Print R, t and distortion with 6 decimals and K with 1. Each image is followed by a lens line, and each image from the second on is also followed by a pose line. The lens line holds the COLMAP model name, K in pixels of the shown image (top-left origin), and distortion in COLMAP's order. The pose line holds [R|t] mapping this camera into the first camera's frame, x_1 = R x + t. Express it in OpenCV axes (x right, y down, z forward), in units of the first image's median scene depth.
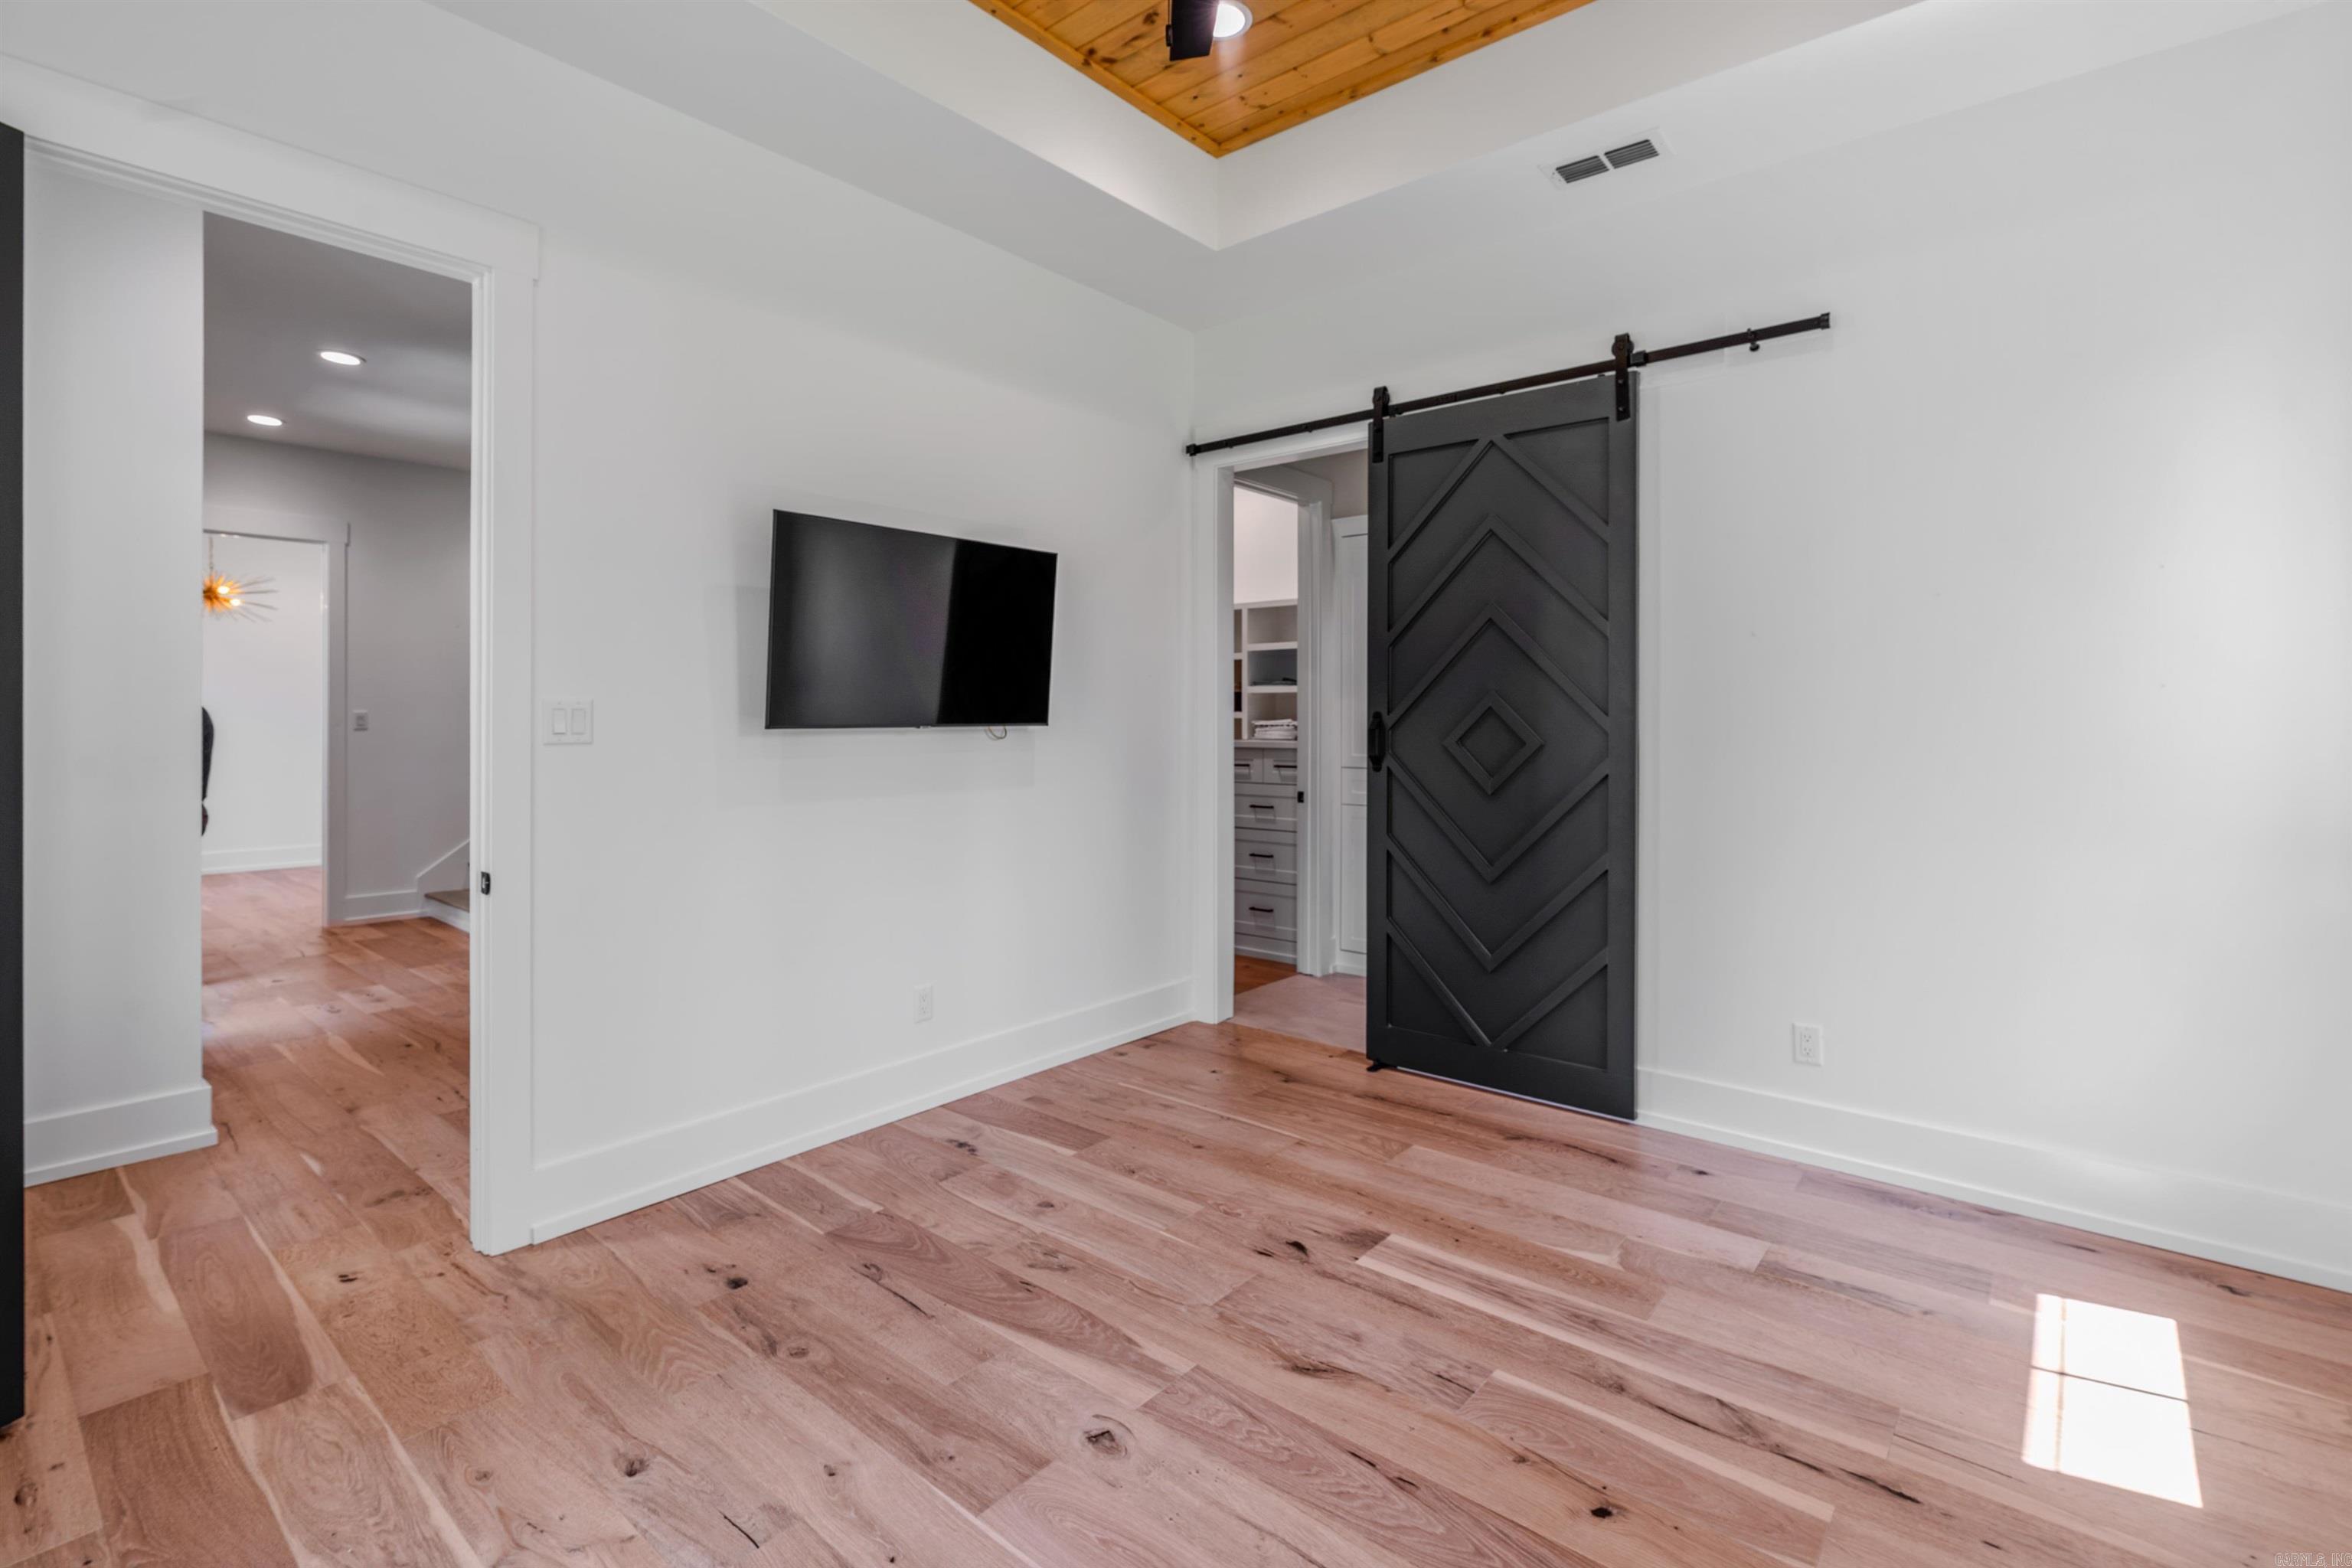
lens RADIAL K [[1080.2, 0, 1173.3], [0, 1080.2, 724.5], [0, 0, 1]] dist [-0.001460, -0.000294]
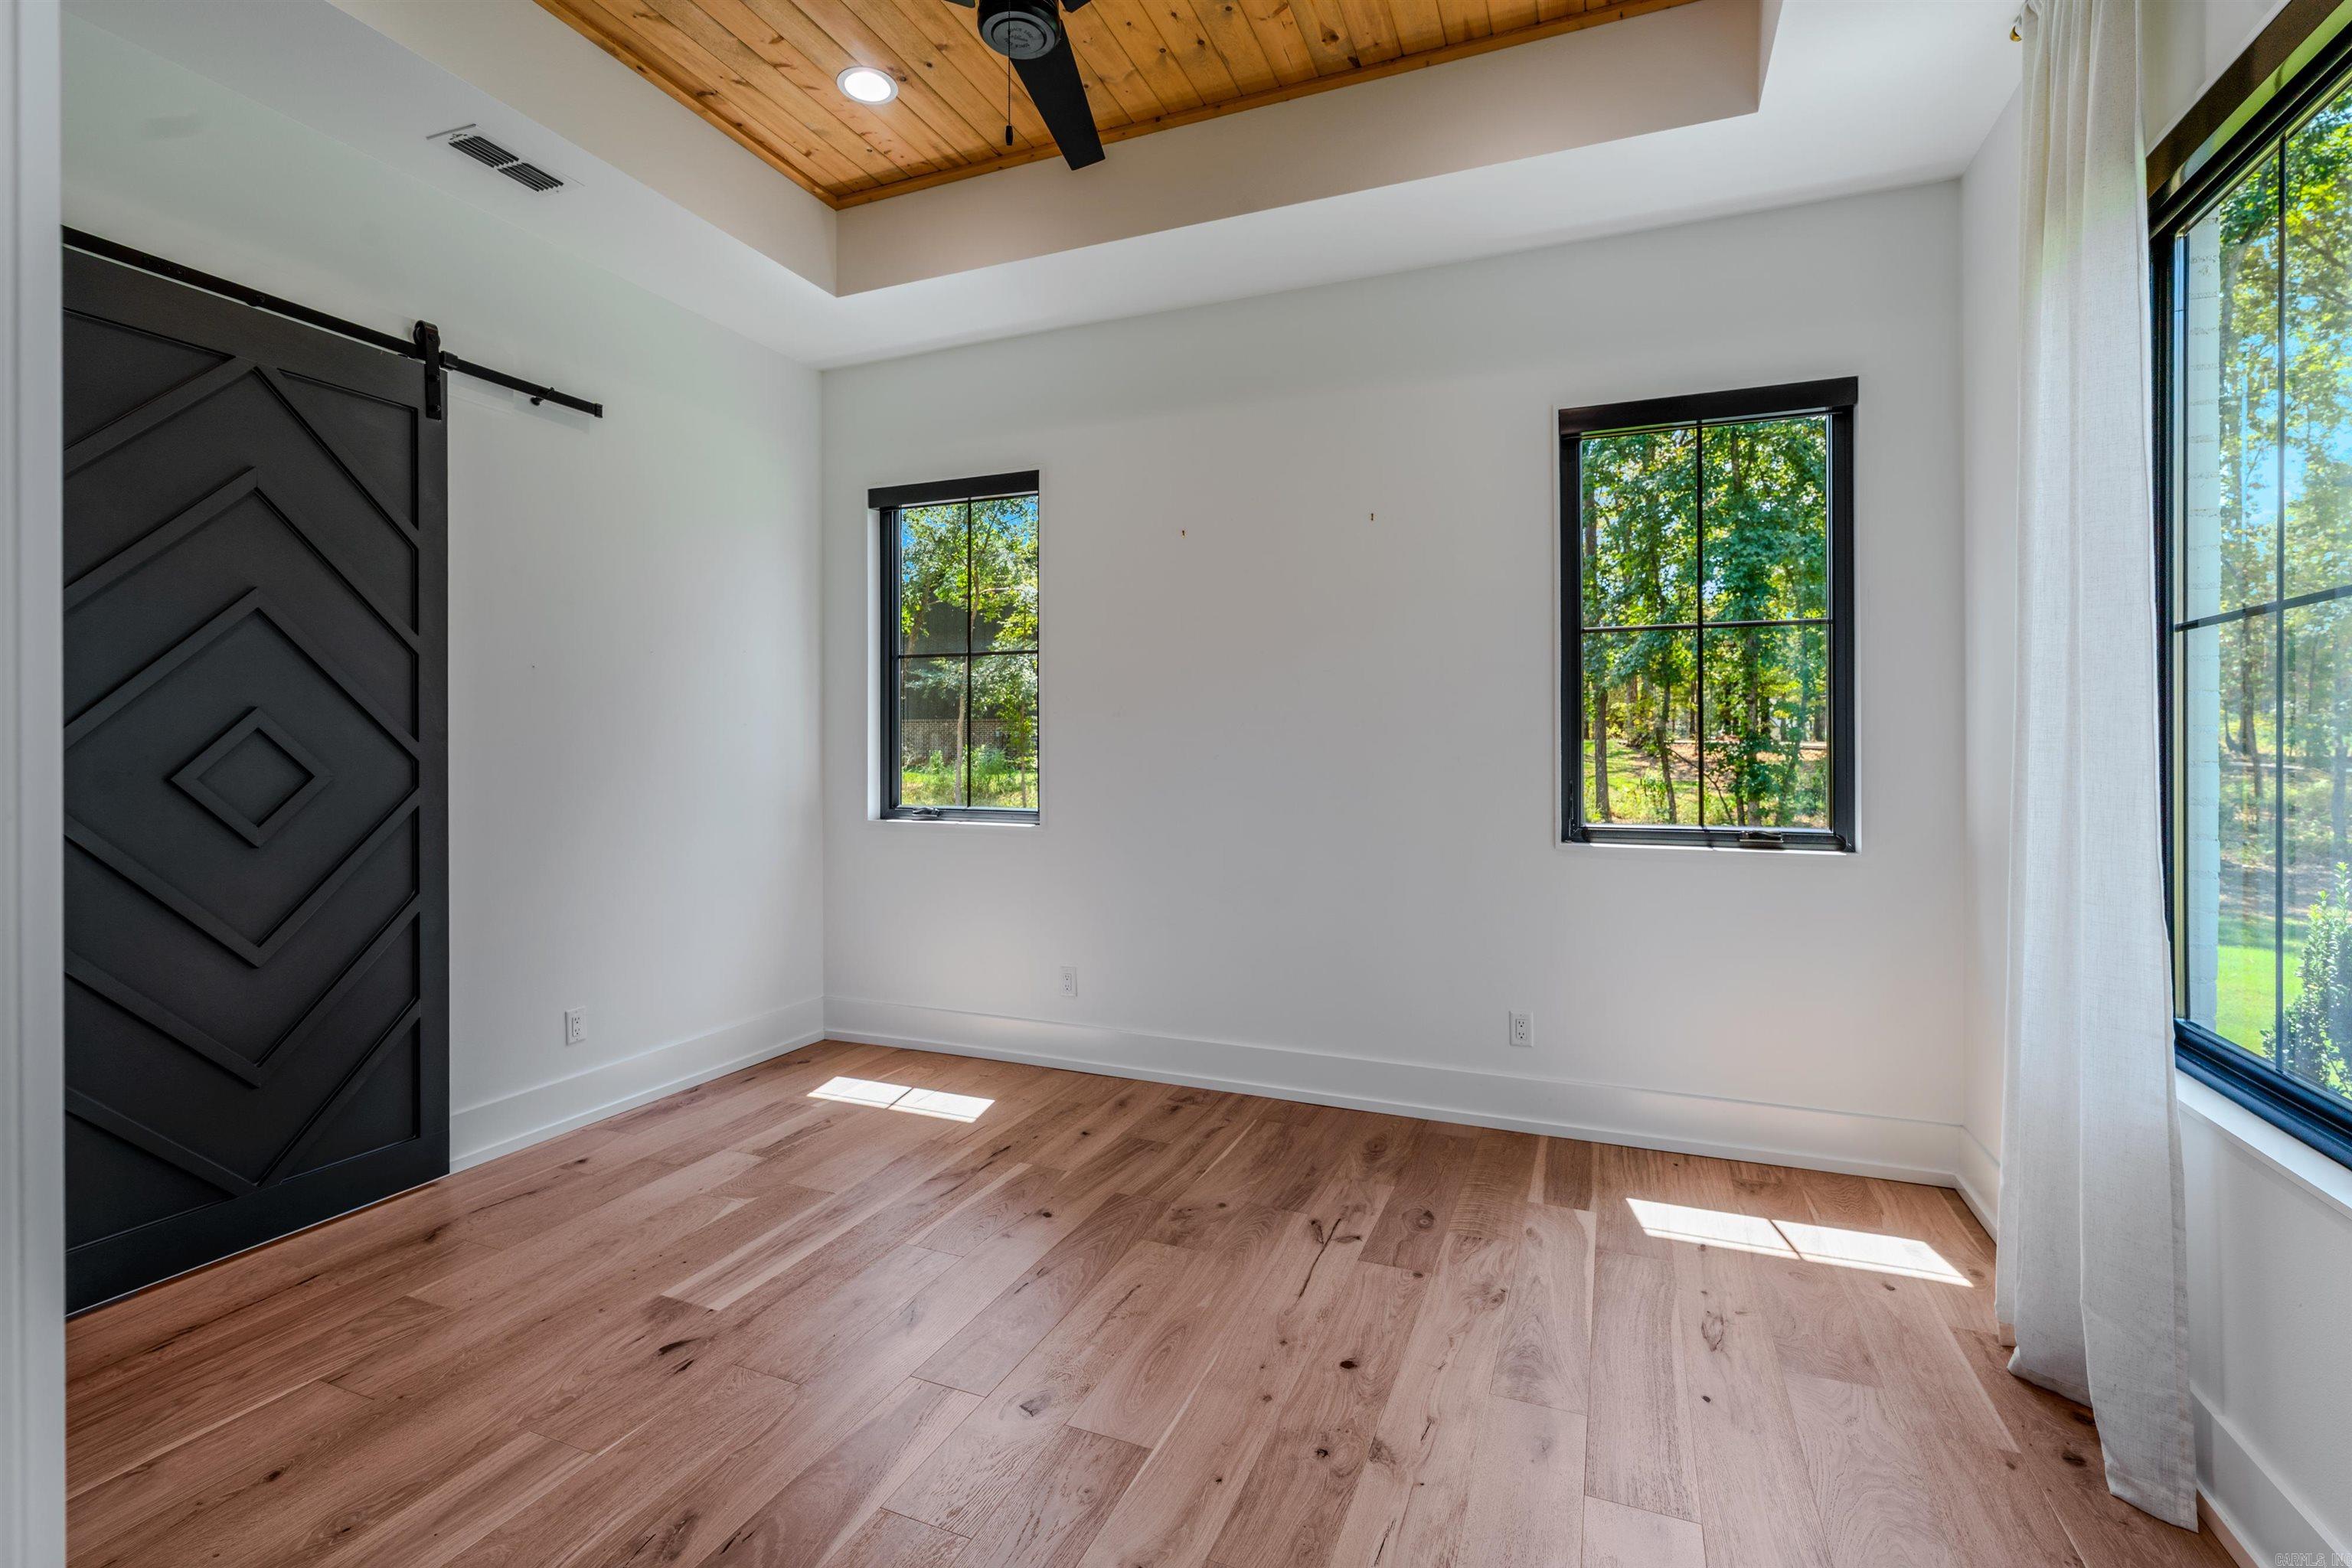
lens RADIAL K [[1080.2, 0, 1174.1], [0, 1080.2, 759.5], [0, 0, 1]] dist [-0.001460, -0.000294]
pose [[-0.311267, -0.011825, 0.950249, -0.799018], [0.004294, 0.999895, 0.013850, -0.002789], [-0.950313, 0.008391, -0.311184, 0.842901]]
